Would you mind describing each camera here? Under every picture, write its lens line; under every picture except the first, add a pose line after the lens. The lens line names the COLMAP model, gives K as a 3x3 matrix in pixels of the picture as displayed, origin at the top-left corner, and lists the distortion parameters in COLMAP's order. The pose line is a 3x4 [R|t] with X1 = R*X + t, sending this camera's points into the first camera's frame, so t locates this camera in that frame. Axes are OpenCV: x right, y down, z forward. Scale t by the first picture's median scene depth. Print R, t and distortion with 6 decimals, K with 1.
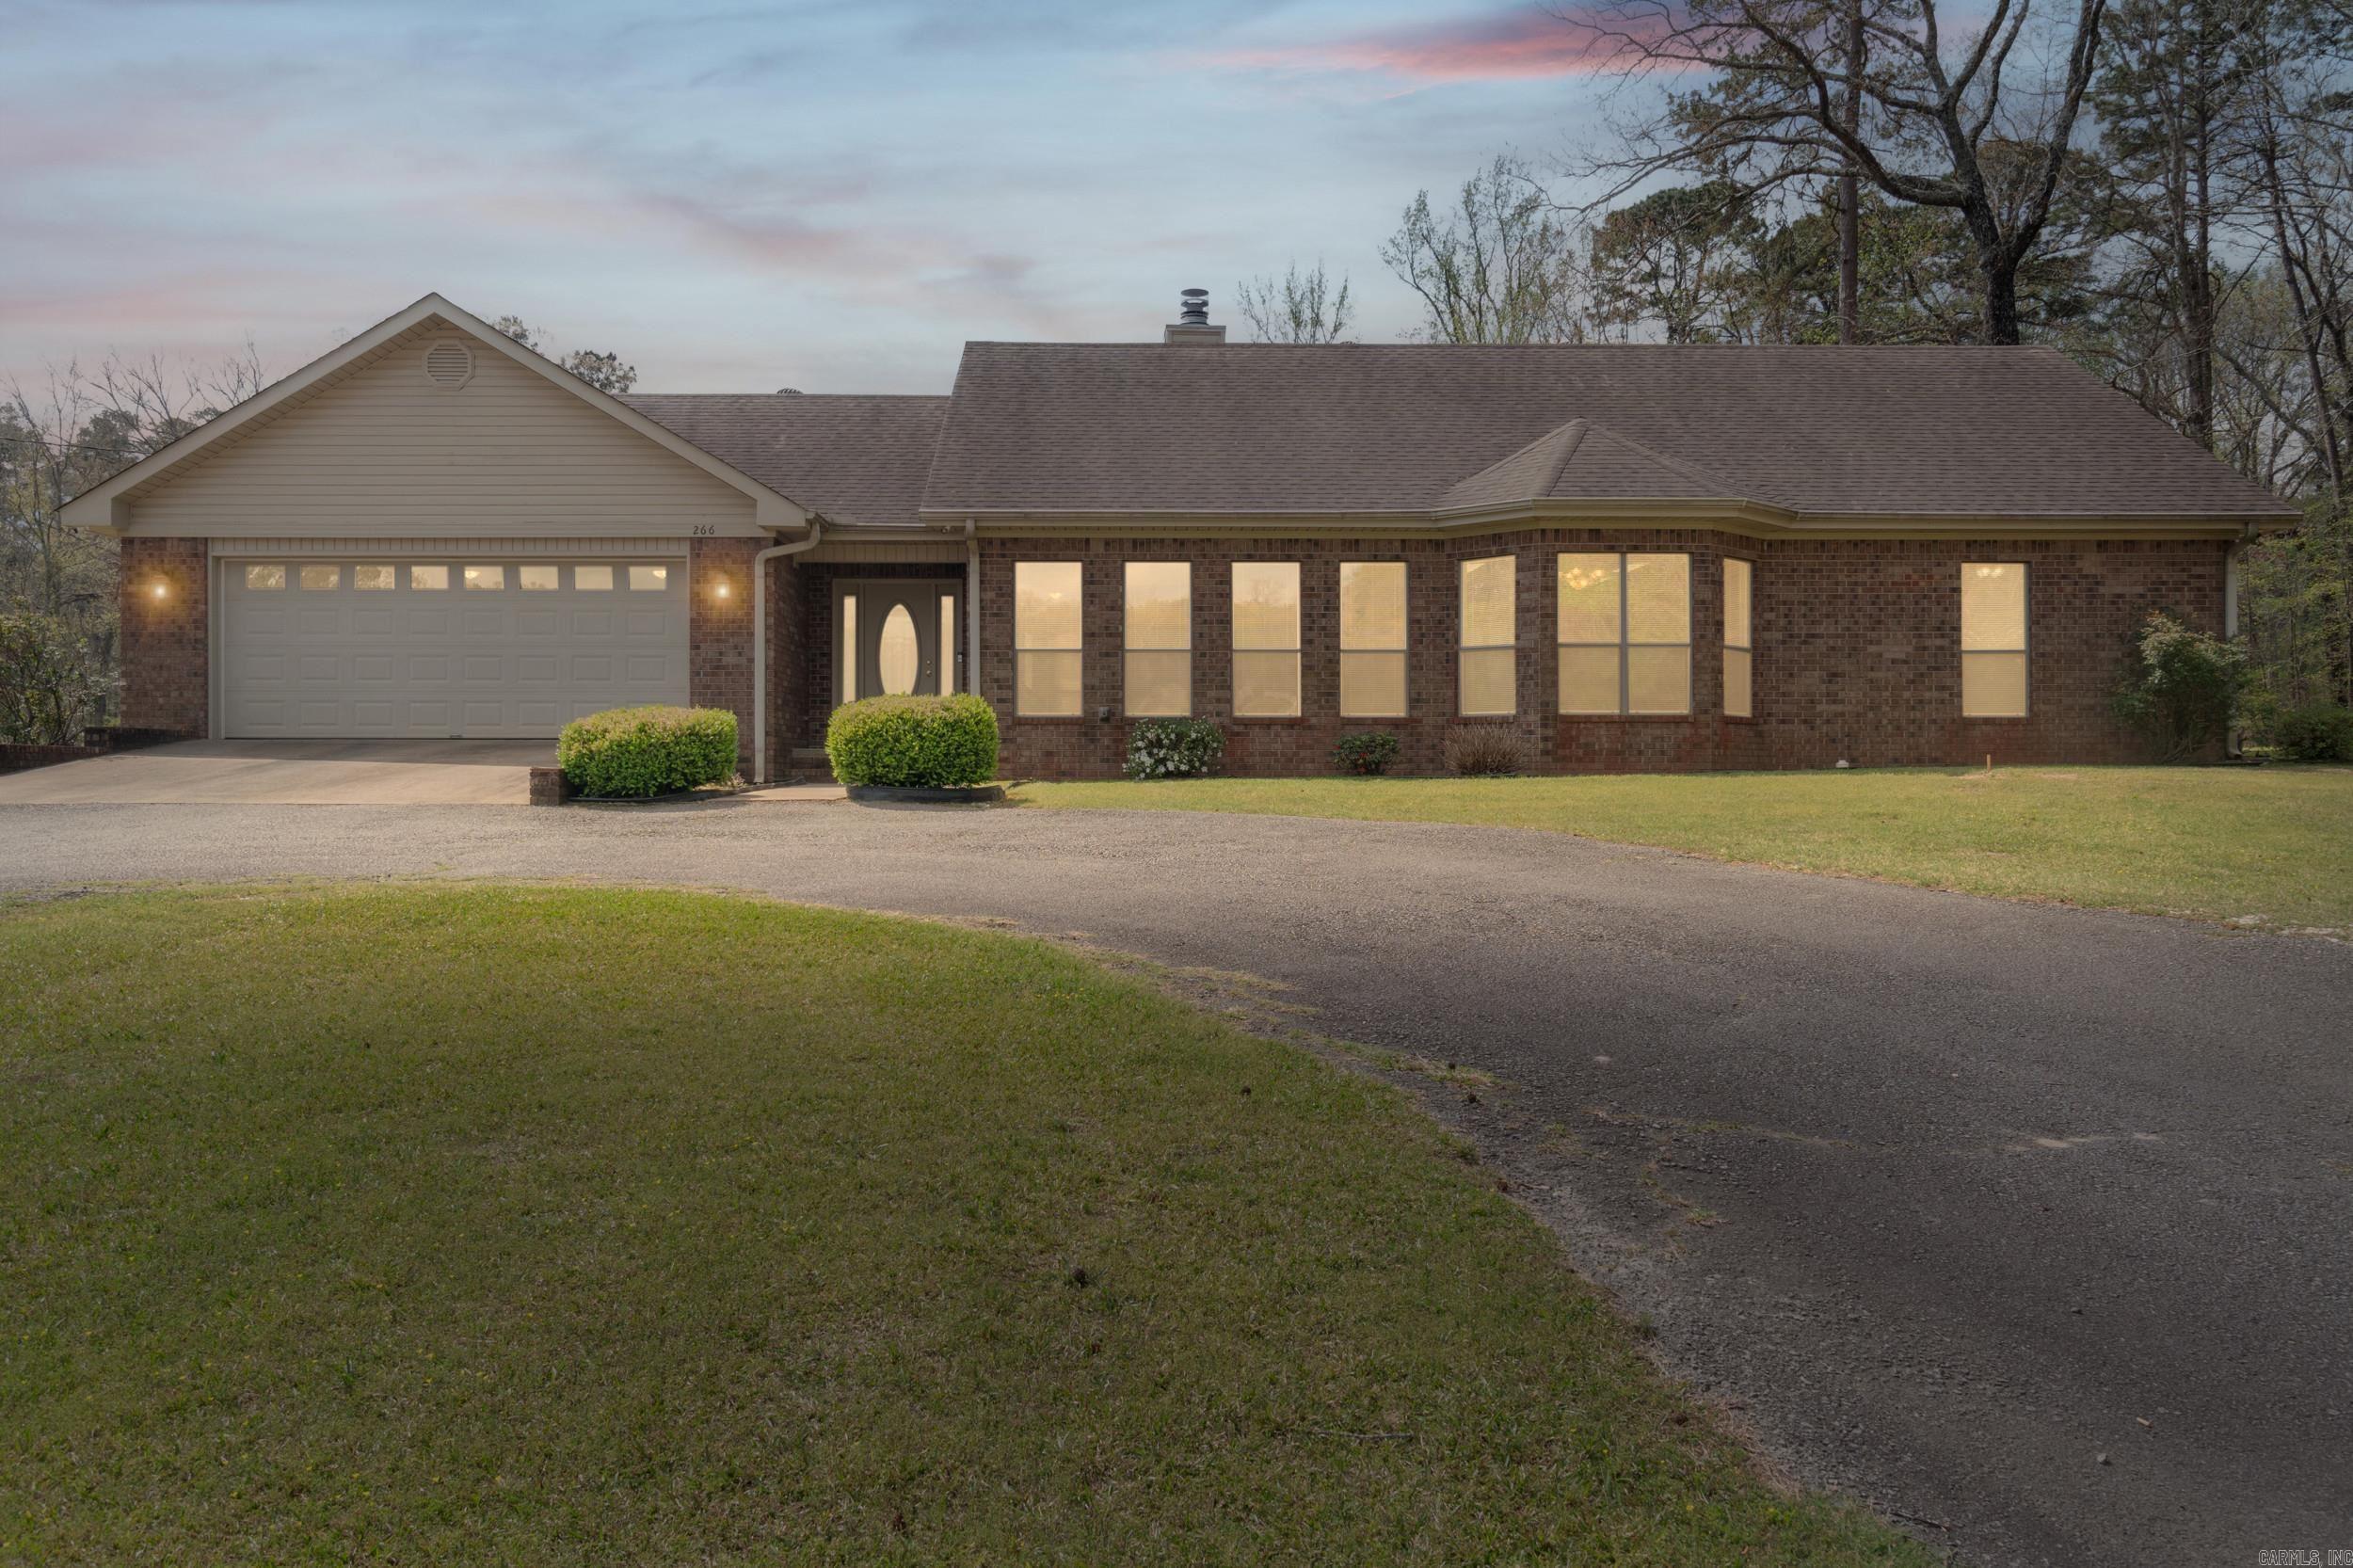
lens RADIAL K [[1869.6, 0, 1178.8], [0, 1869.6, 785.2], [0, 0, 1]] dist [0.013075, -0.000090]
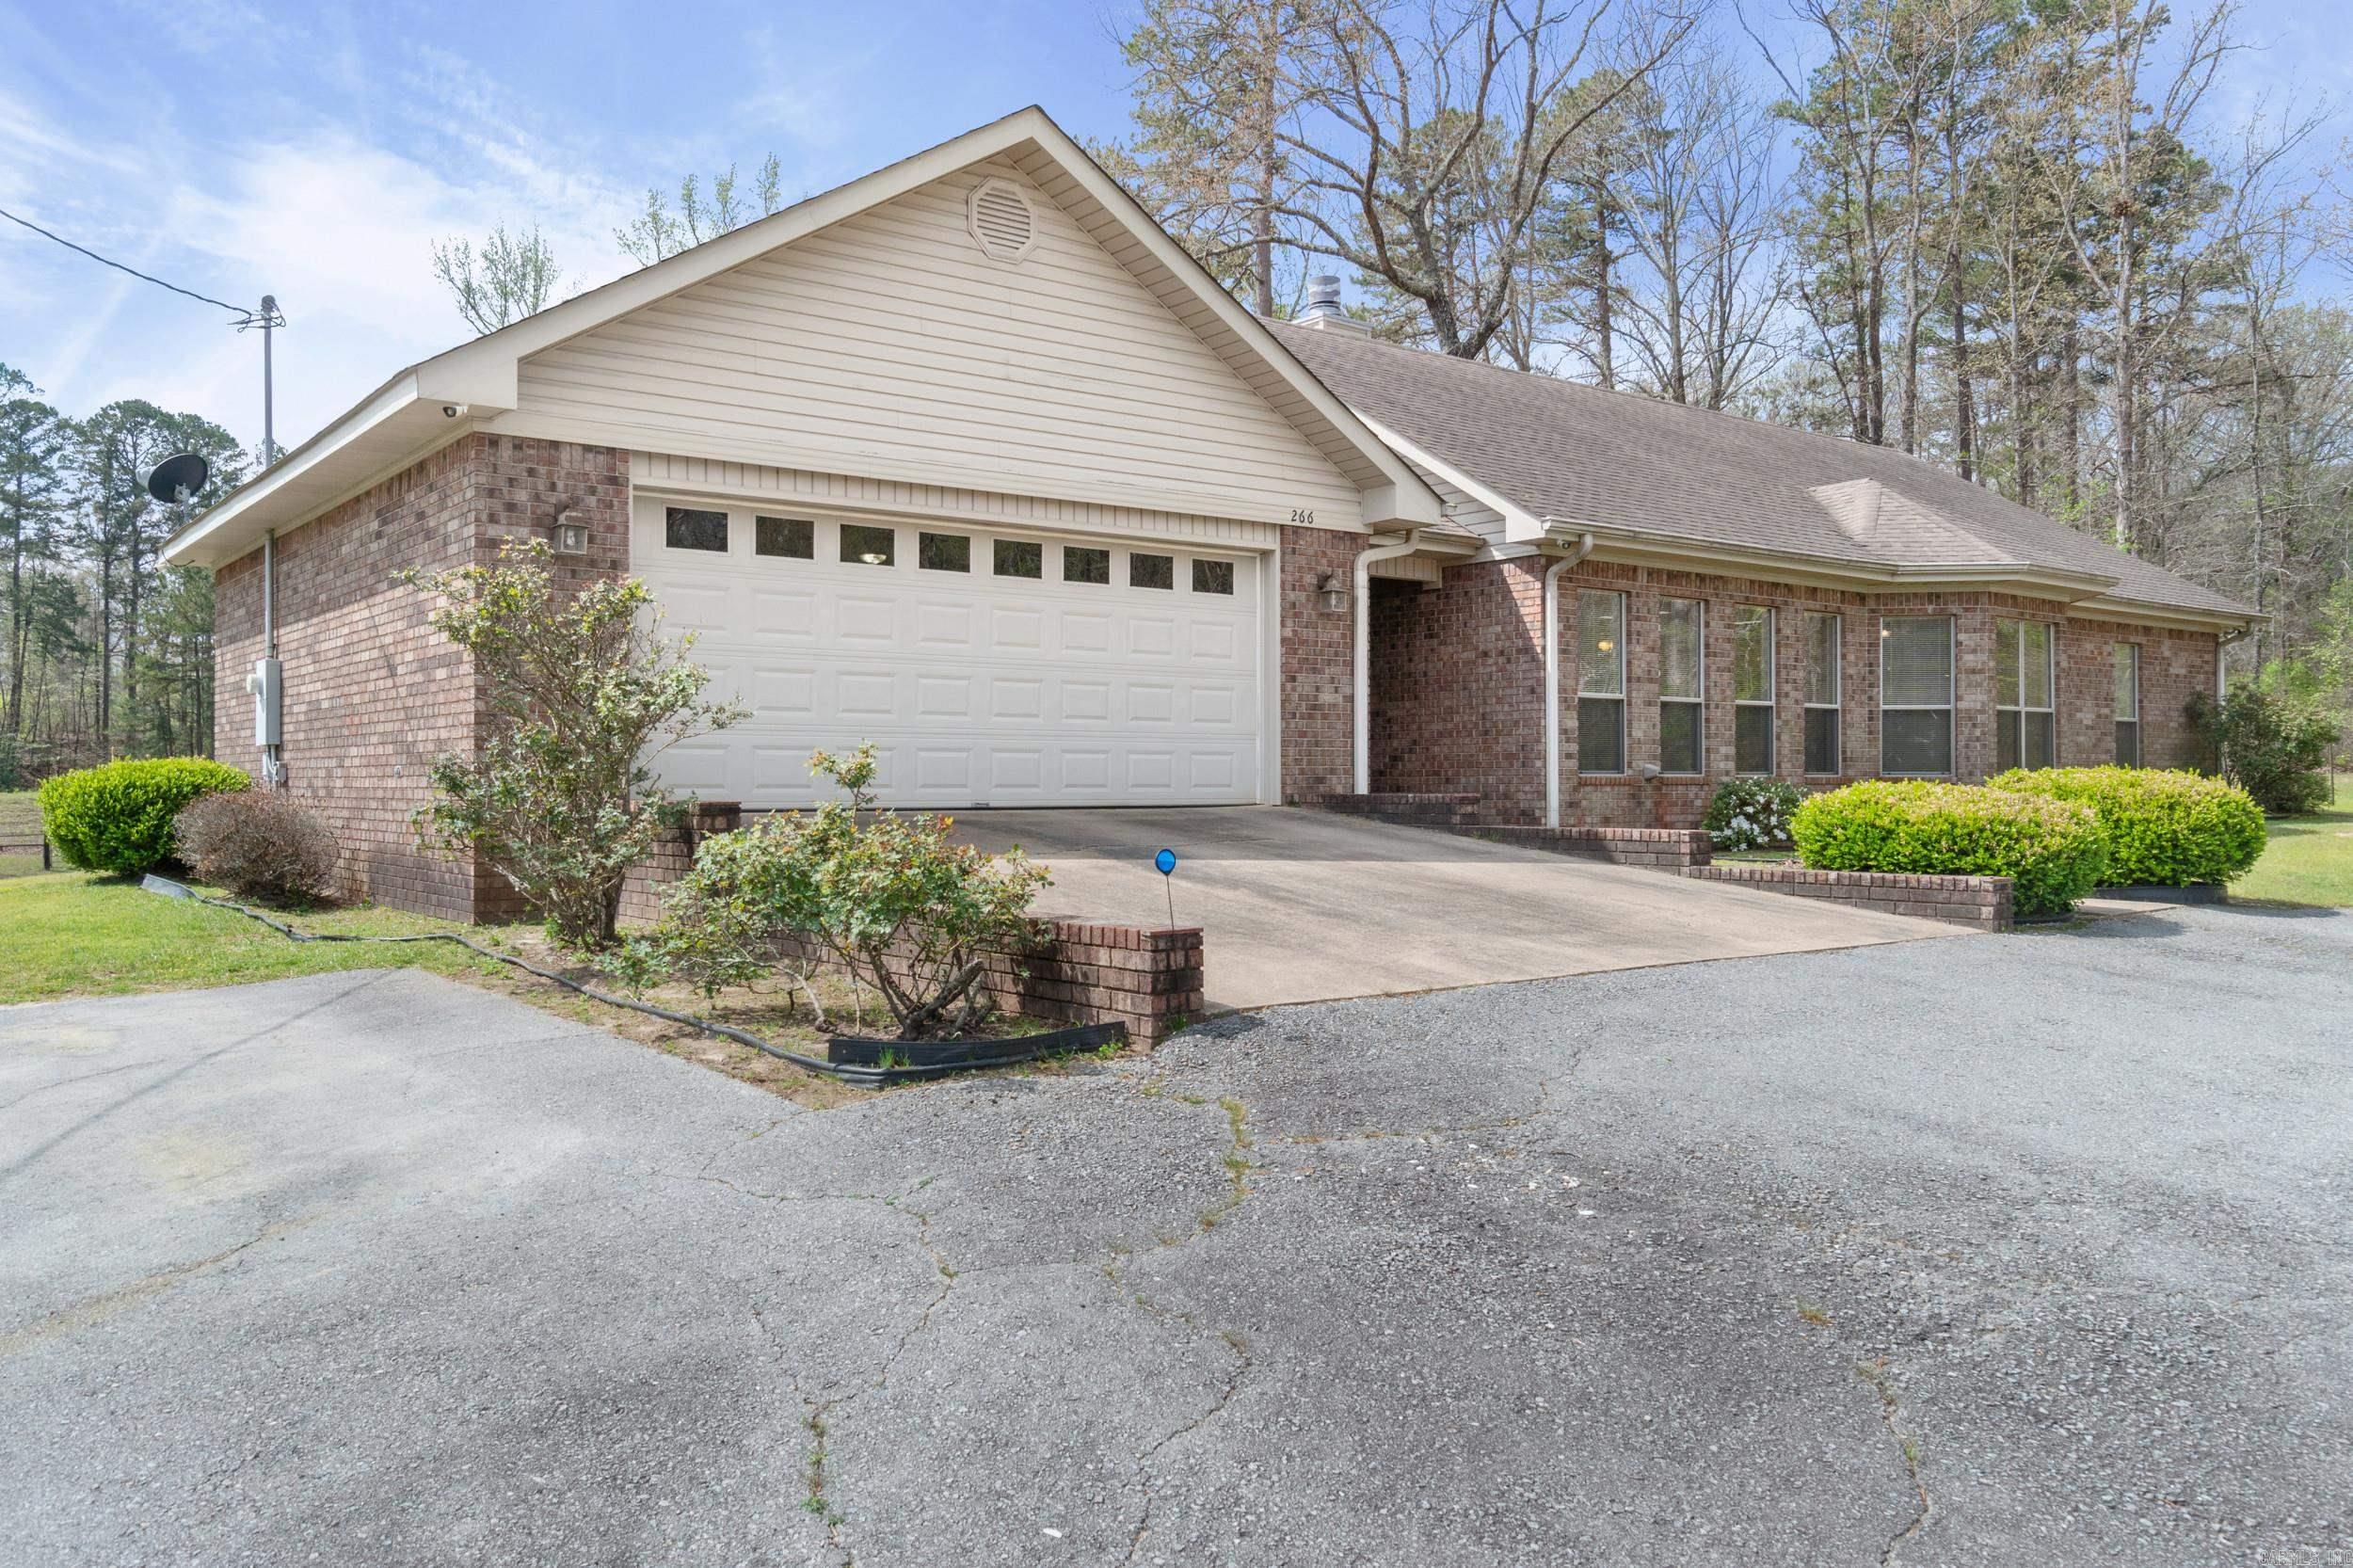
lens RADIAL K [[1815.3, 0, 1178.1], [0, 1815.3, 780.4], [0, 0, 1]] dist [0.007963, -0.000976]
pose [[0.786676, -0.000167, 0.617366, -0.722415], [0.005441, 0.999963, -0.006664, -0.030197], [-0.617342, 0.008601, 0.786648, 0.479351]]
